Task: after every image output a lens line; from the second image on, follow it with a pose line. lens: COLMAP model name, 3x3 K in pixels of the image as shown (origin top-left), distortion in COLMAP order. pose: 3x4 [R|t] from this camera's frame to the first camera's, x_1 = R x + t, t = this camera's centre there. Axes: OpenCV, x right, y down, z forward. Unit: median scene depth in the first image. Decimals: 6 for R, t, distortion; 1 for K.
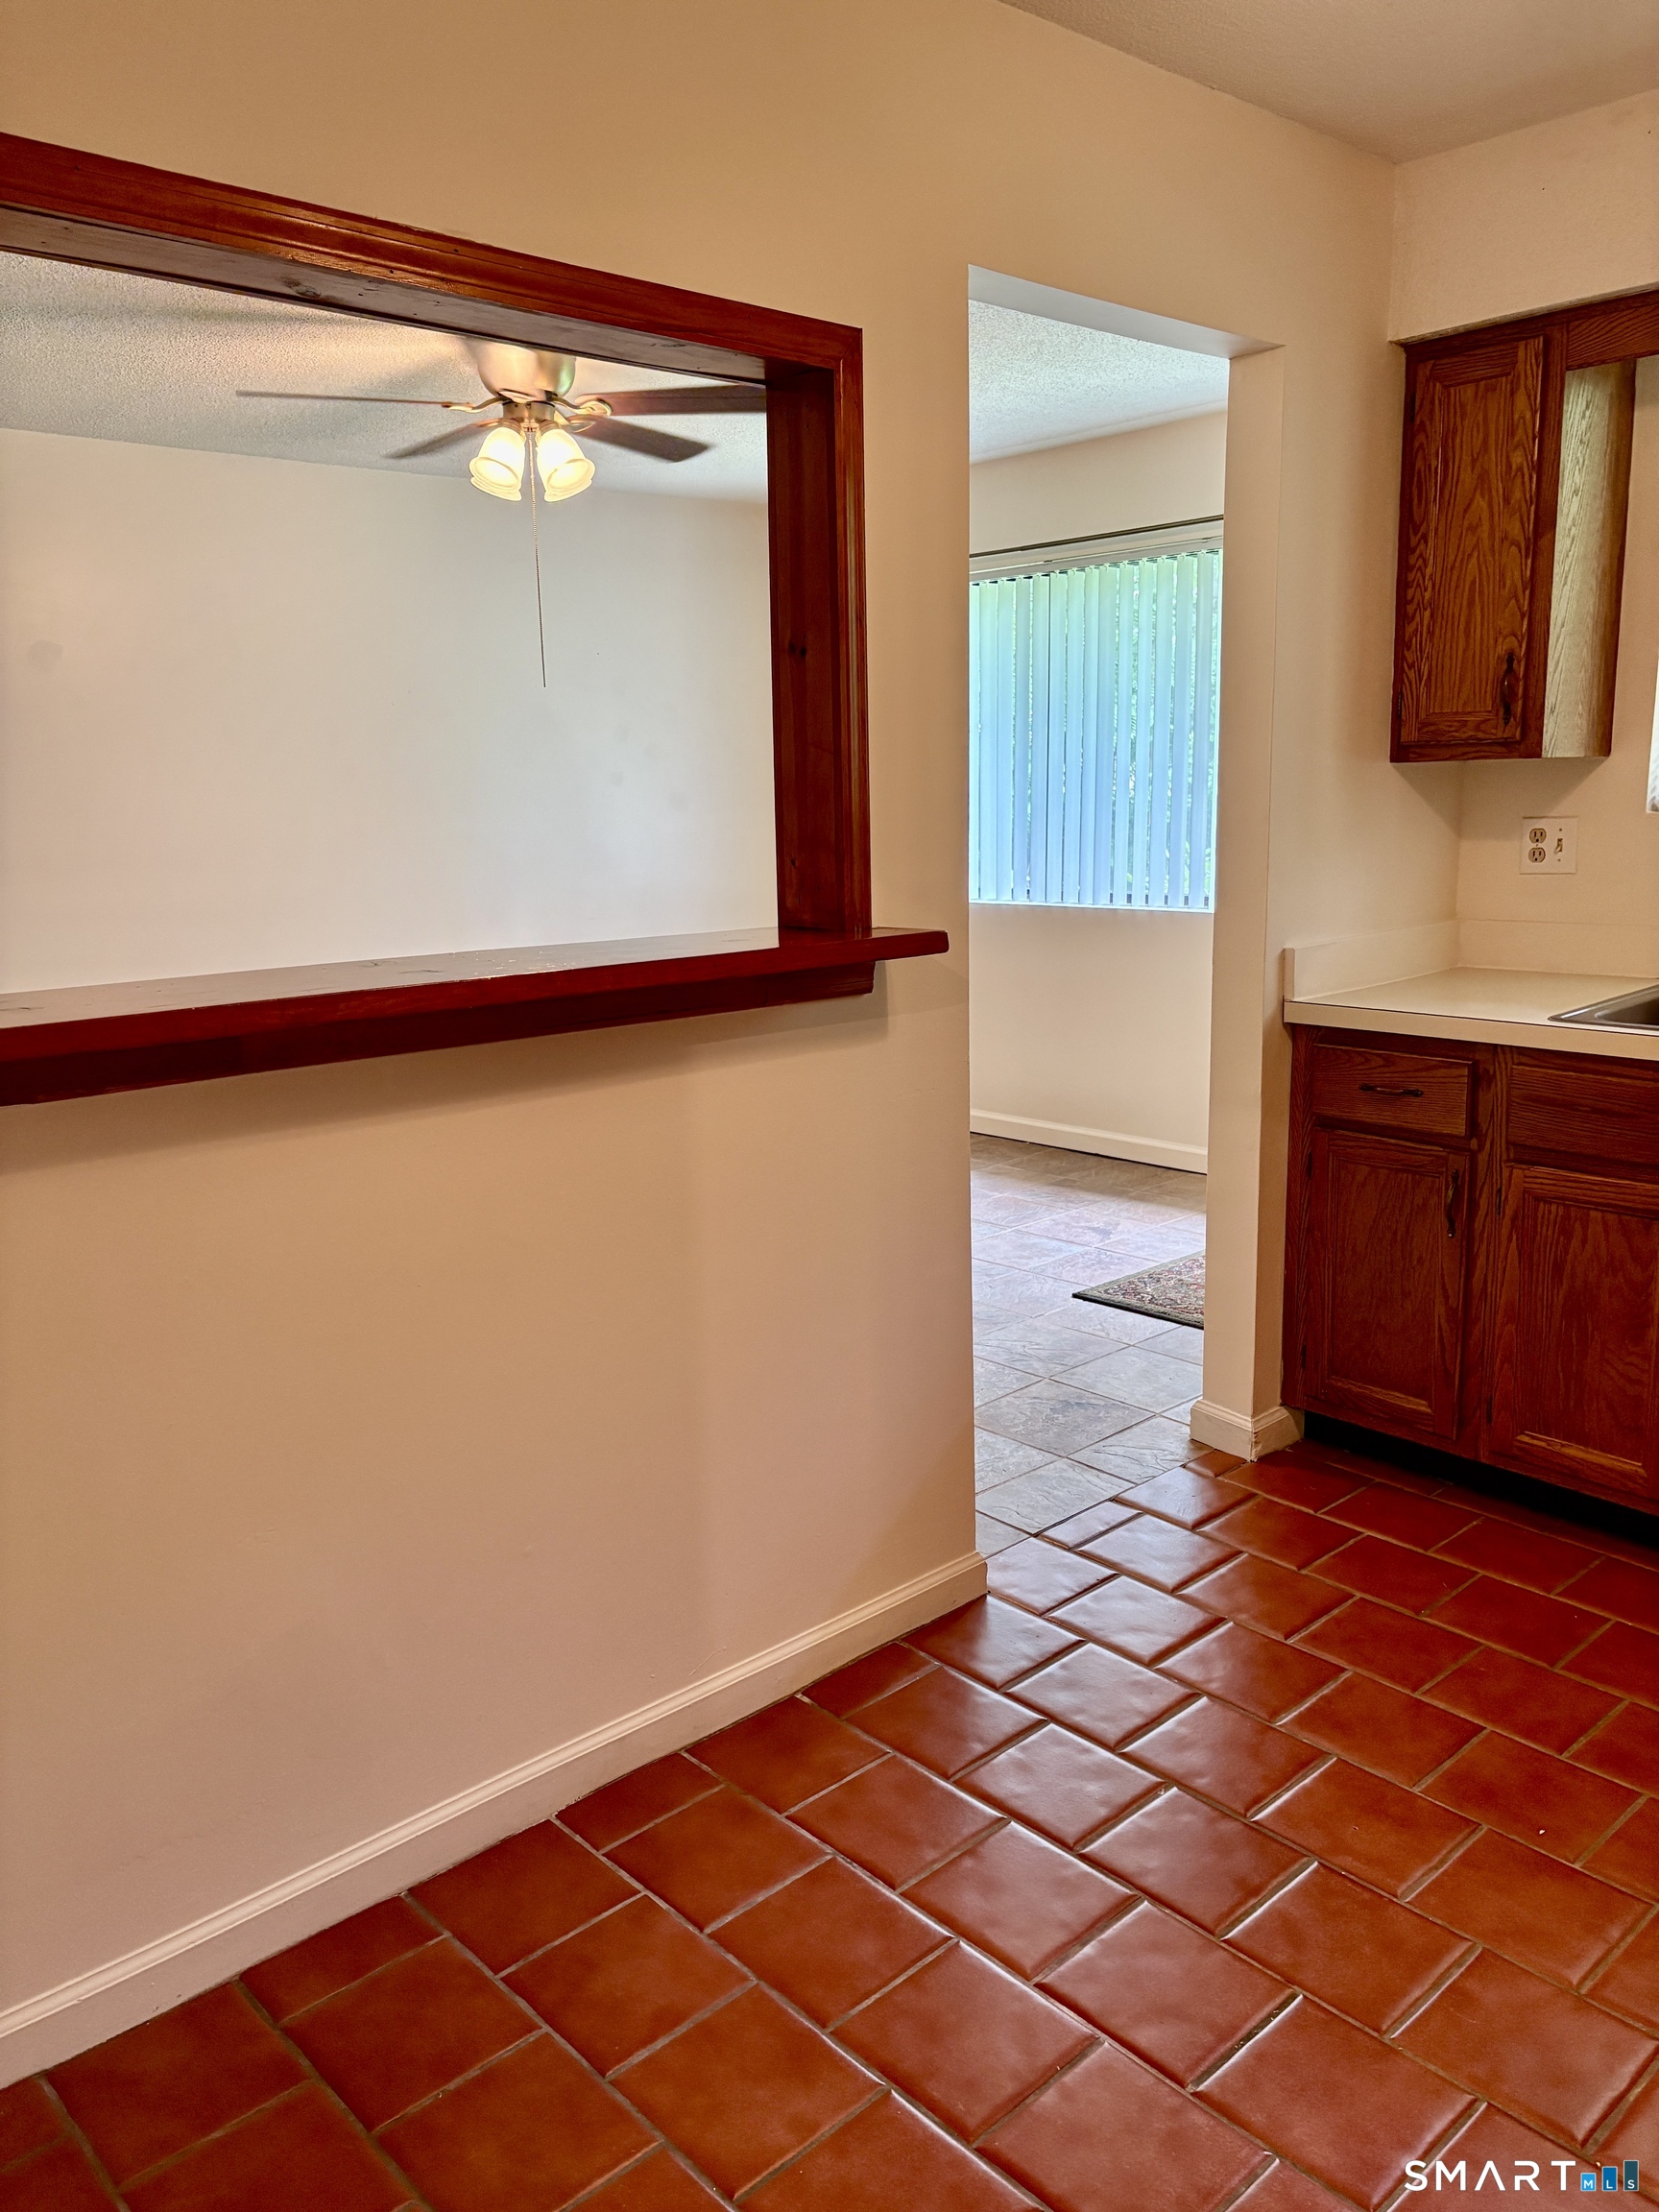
lens RADIAL K [[1686.4, 0, 829.5], [0, 1686.4, 1106.0], [0, 0, 1]] dist [0.055757, -0.061456]
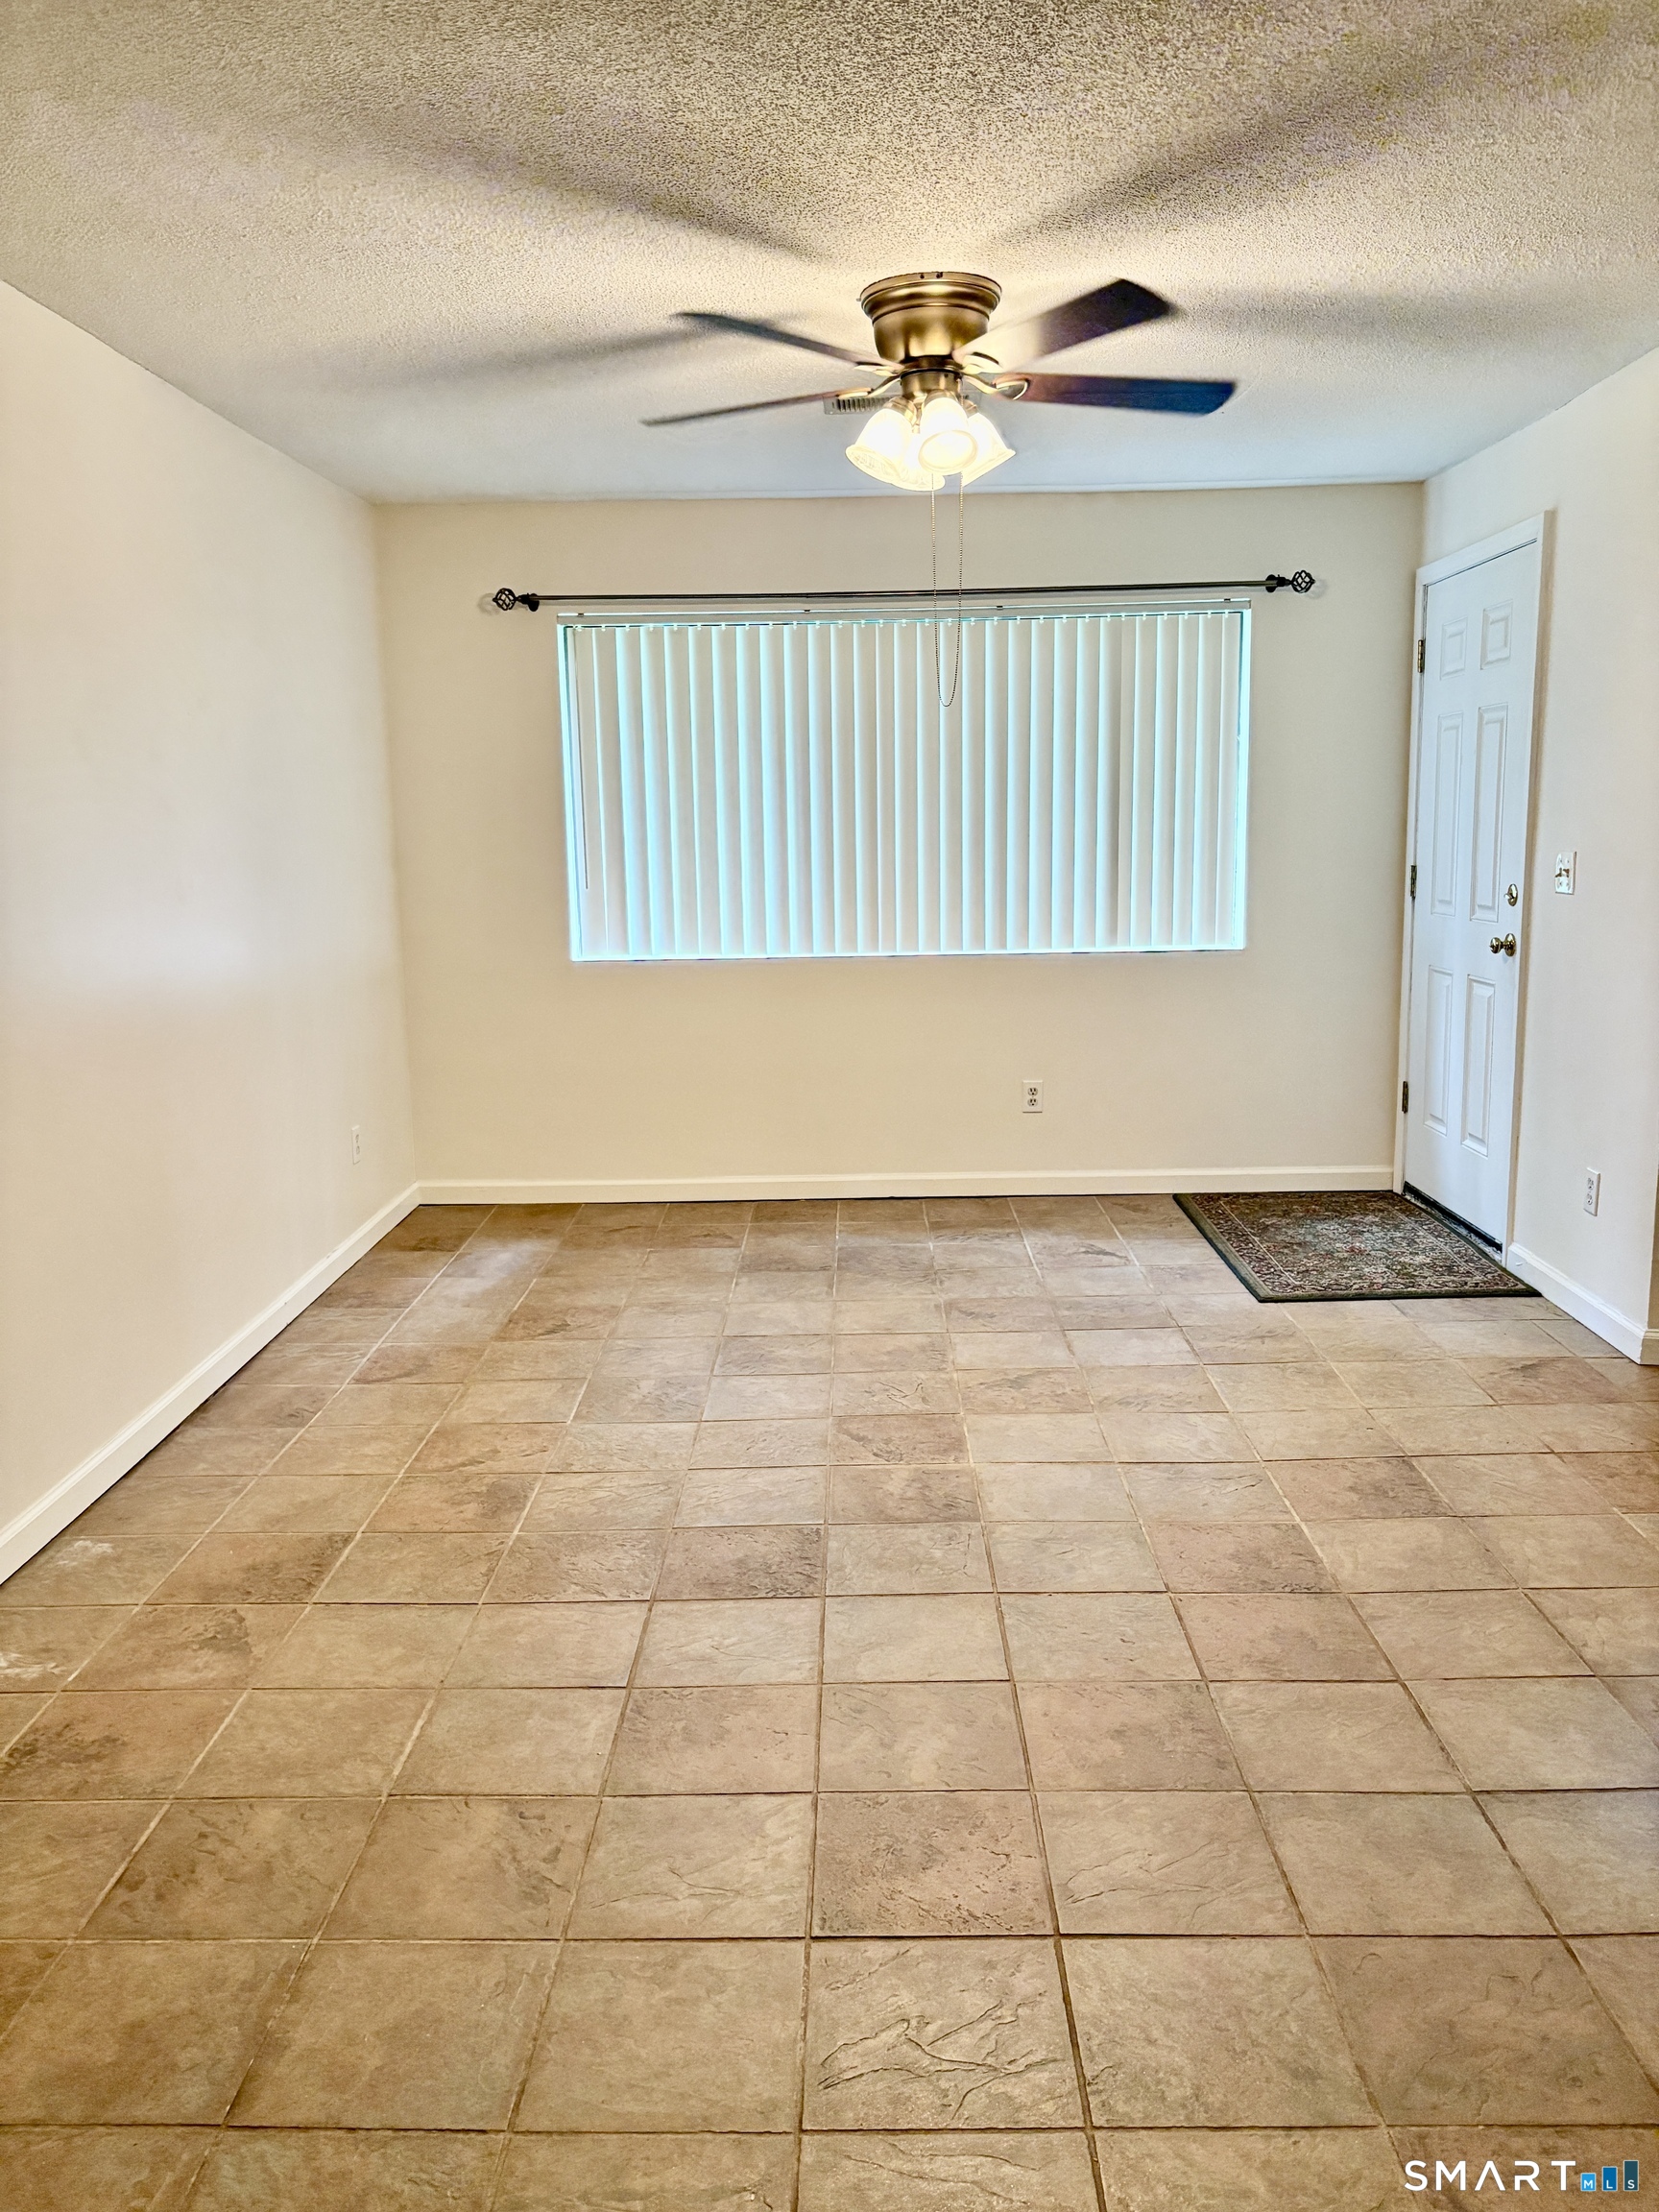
lens RADIAL K [[1686.4, 0, 829.5], [0, 1686.4, 1106.0], [0, 0, 1]] dist [0.055757, -0.061456]
pose [[0.679946, -0.115060, 0.724179, -1.110856], [0.139935, 0.989823, 0.025879, -0.107029], [-0.719786, 0.083741, 0.689127, 0.596395]]
